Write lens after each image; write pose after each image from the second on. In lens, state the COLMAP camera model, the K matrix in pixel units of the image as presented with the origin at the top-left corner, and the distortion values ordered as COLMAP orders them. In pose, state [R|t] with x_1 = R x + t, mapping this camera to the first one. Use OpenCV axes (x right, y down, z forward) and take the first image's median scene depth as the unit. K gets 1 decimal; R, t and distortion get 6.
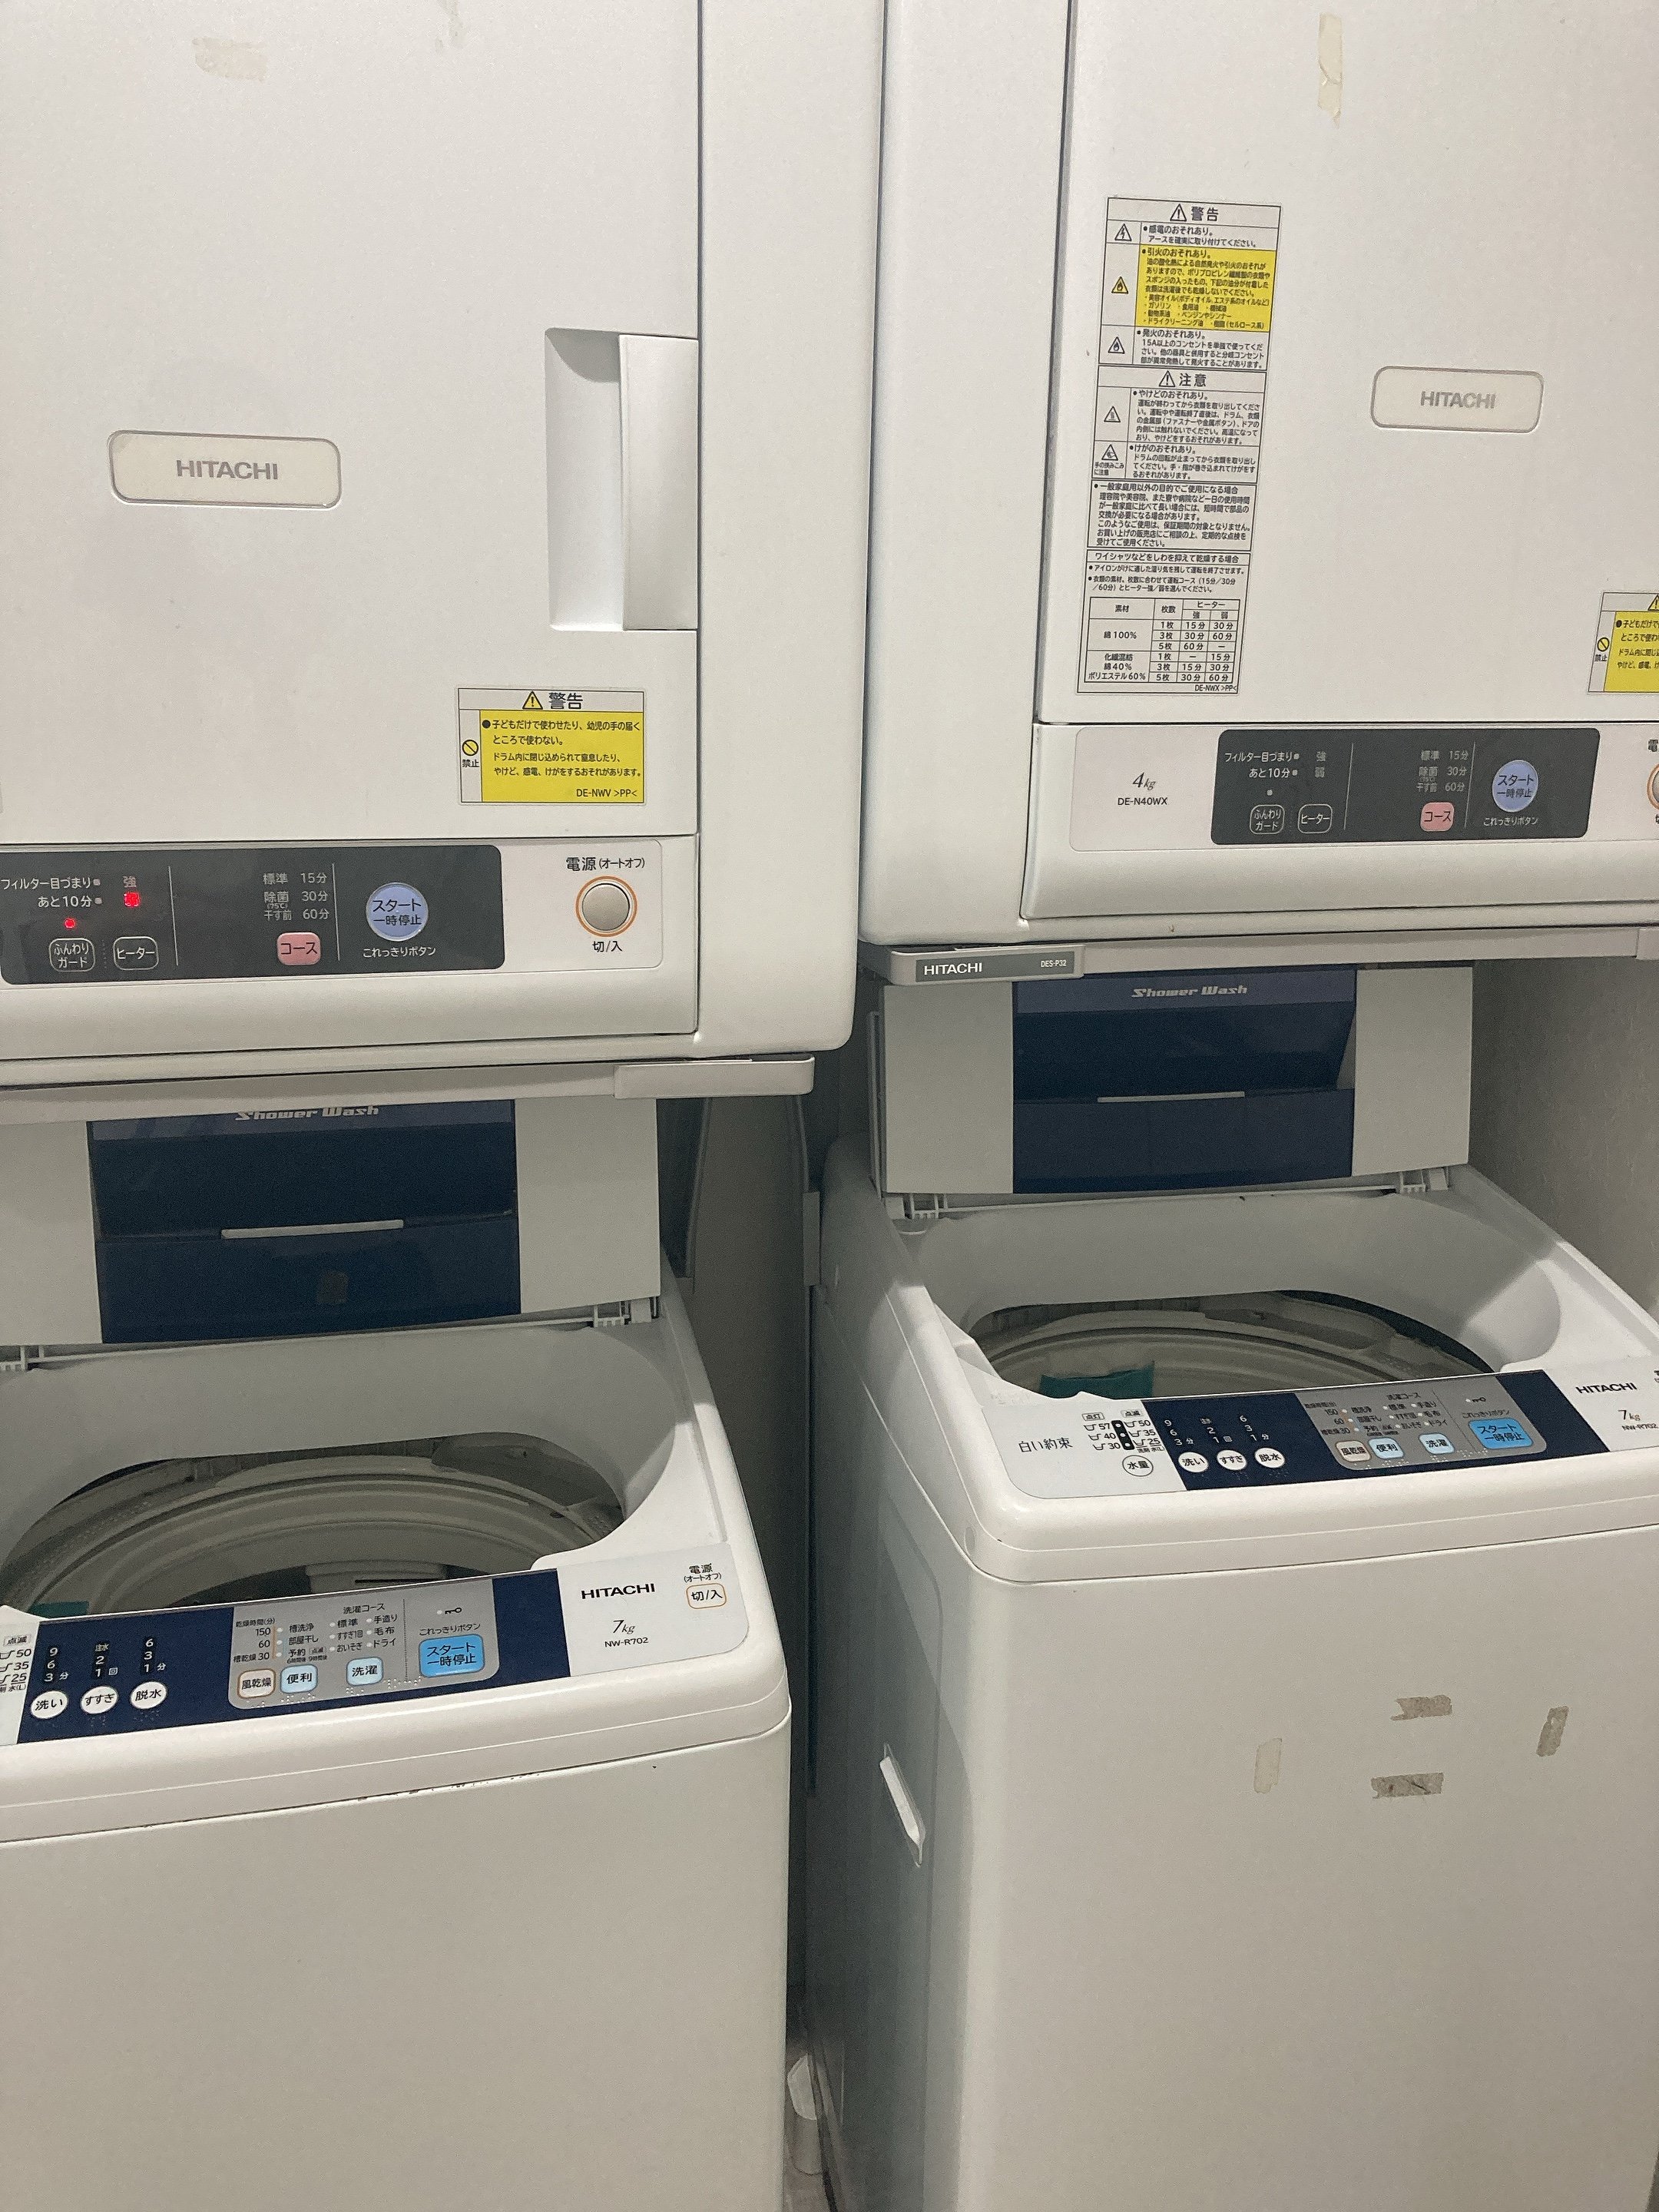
lens RADIAL K [[1832.5, 0, 829.2], [0, 1832.5, 1117.2], [0, 0, 1]] dist [0.046079, -0.041227]
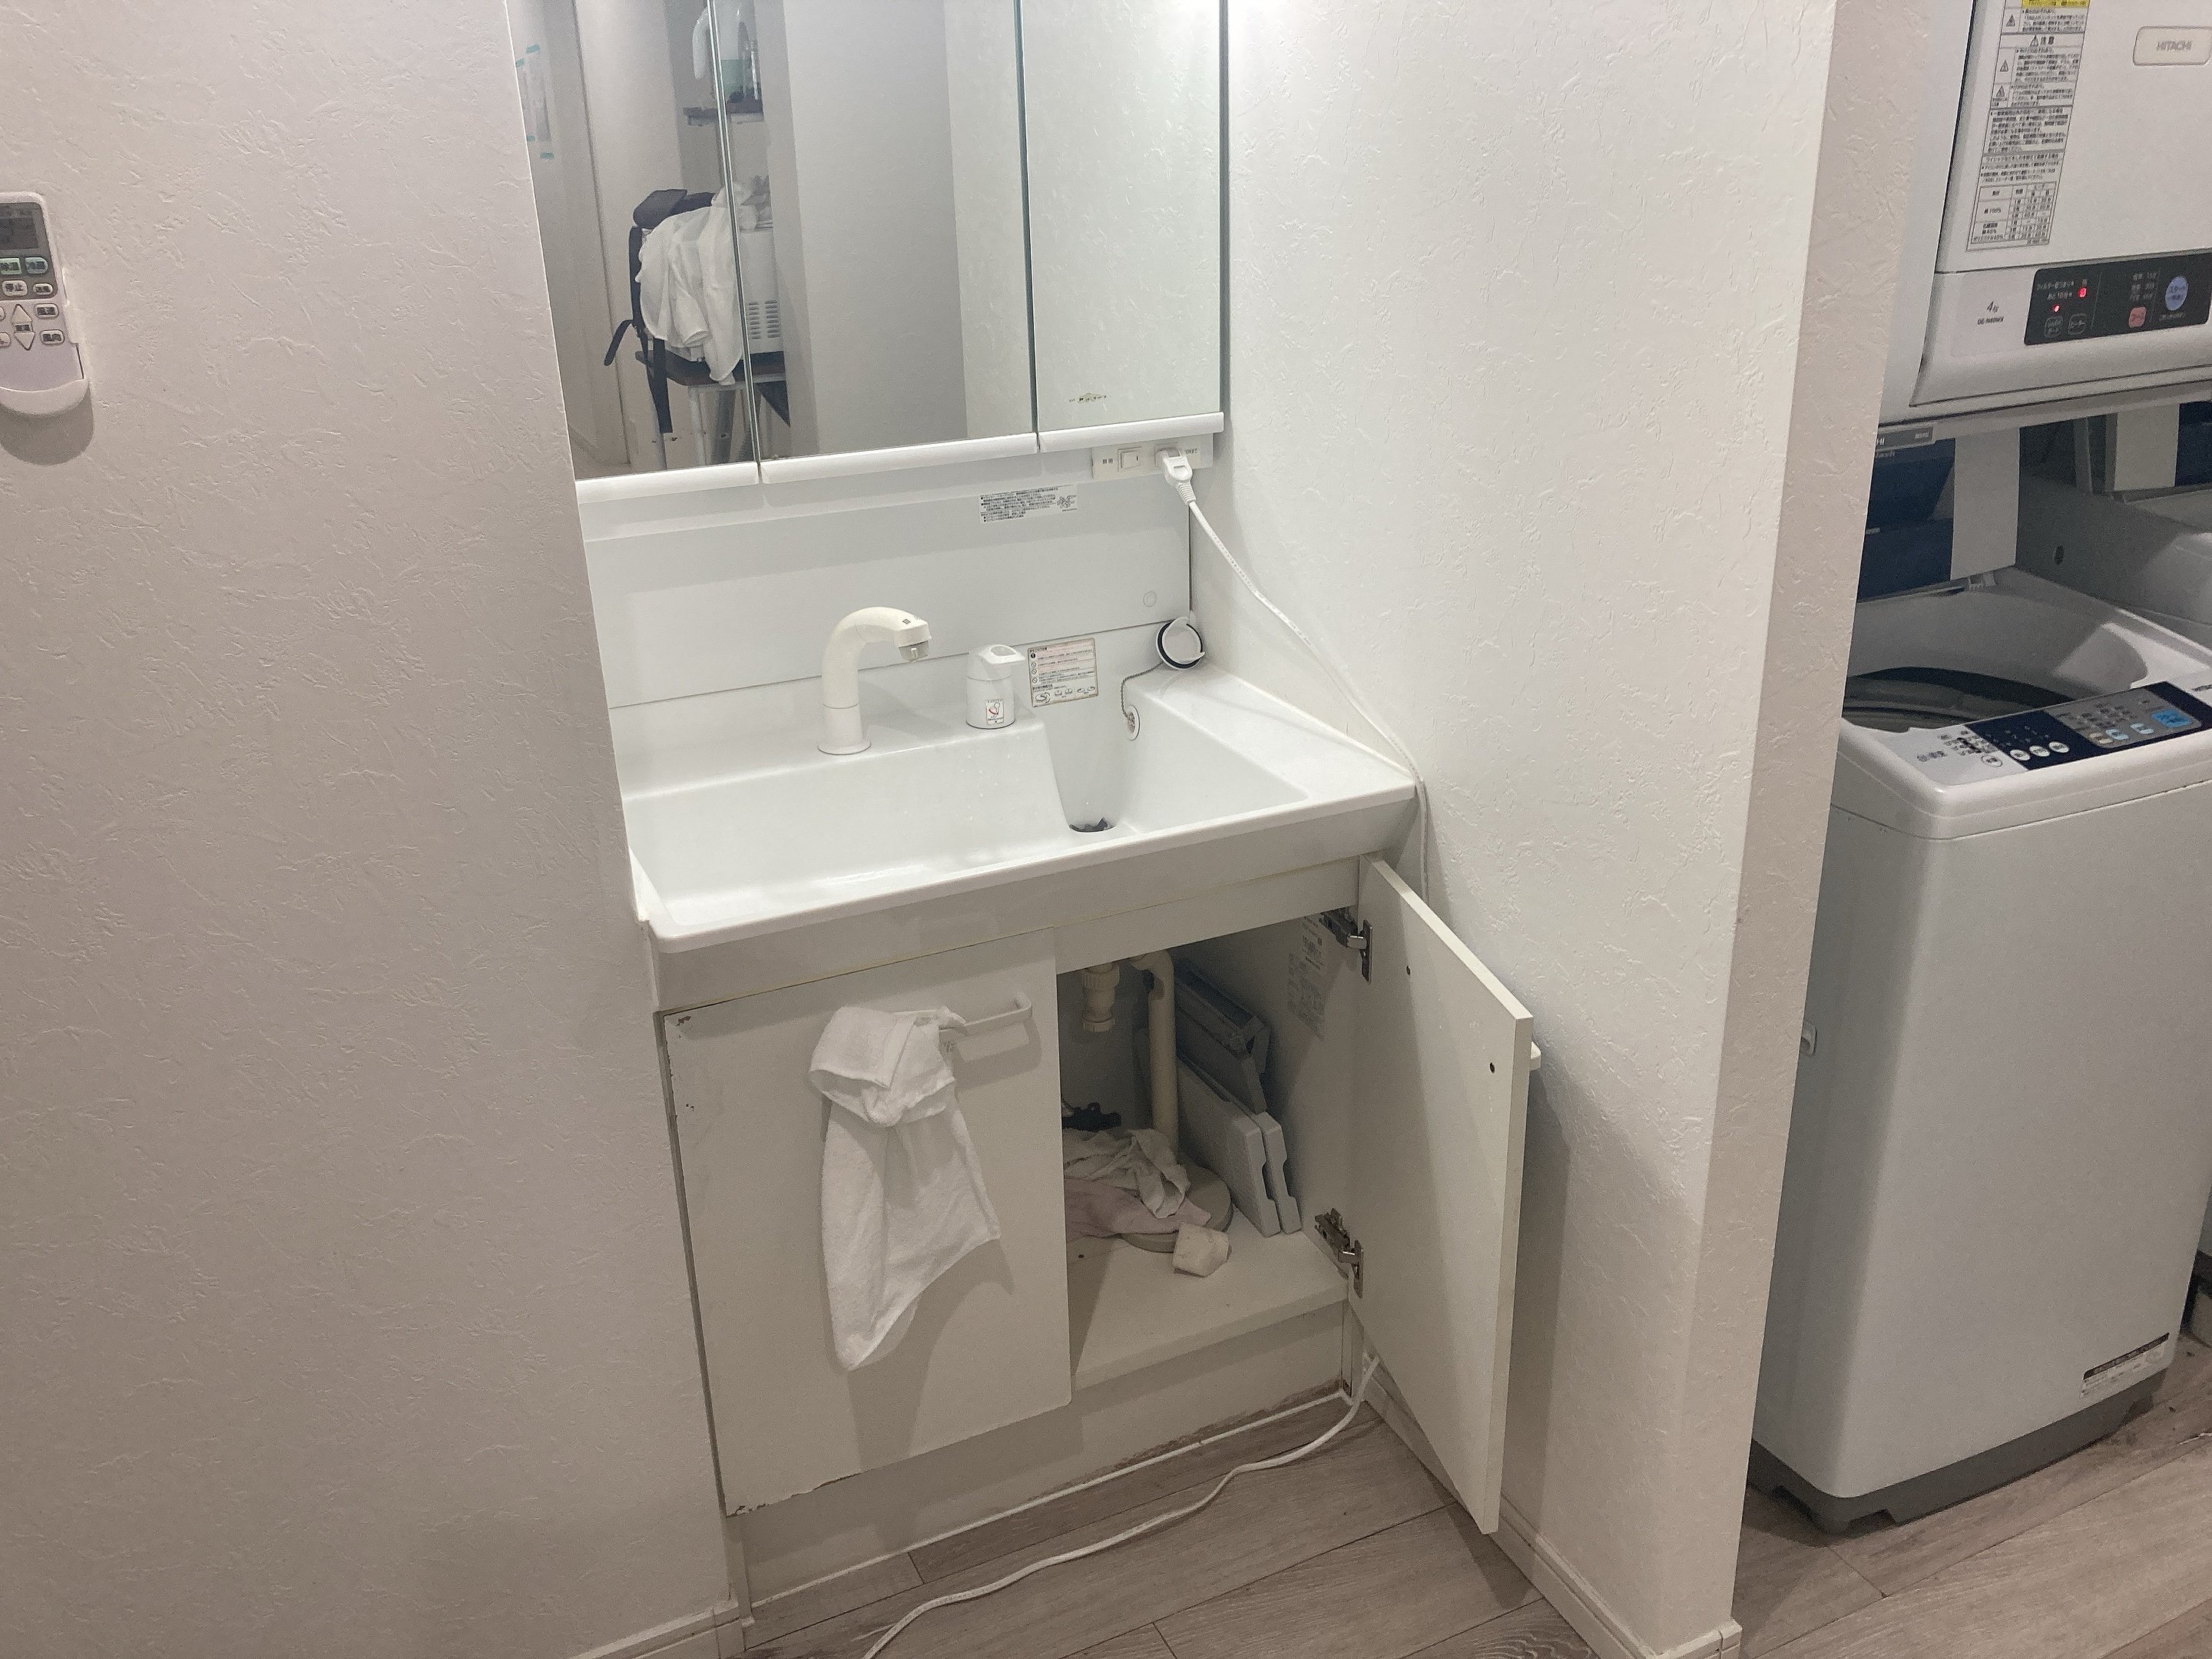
lens RADIAL K [[1832.5, 0, 1107.5], [0, 1832.5, 819.8], [0, 0, 1]] dist [0.046079, -0.041227]
pose [[0.974208, -0.122769, 0.189334, -0.900098], [0.105938, 0.989667, 0.096626, 0.011450], [-0.199241, -0.074077, 0.977147, -0.387832]]
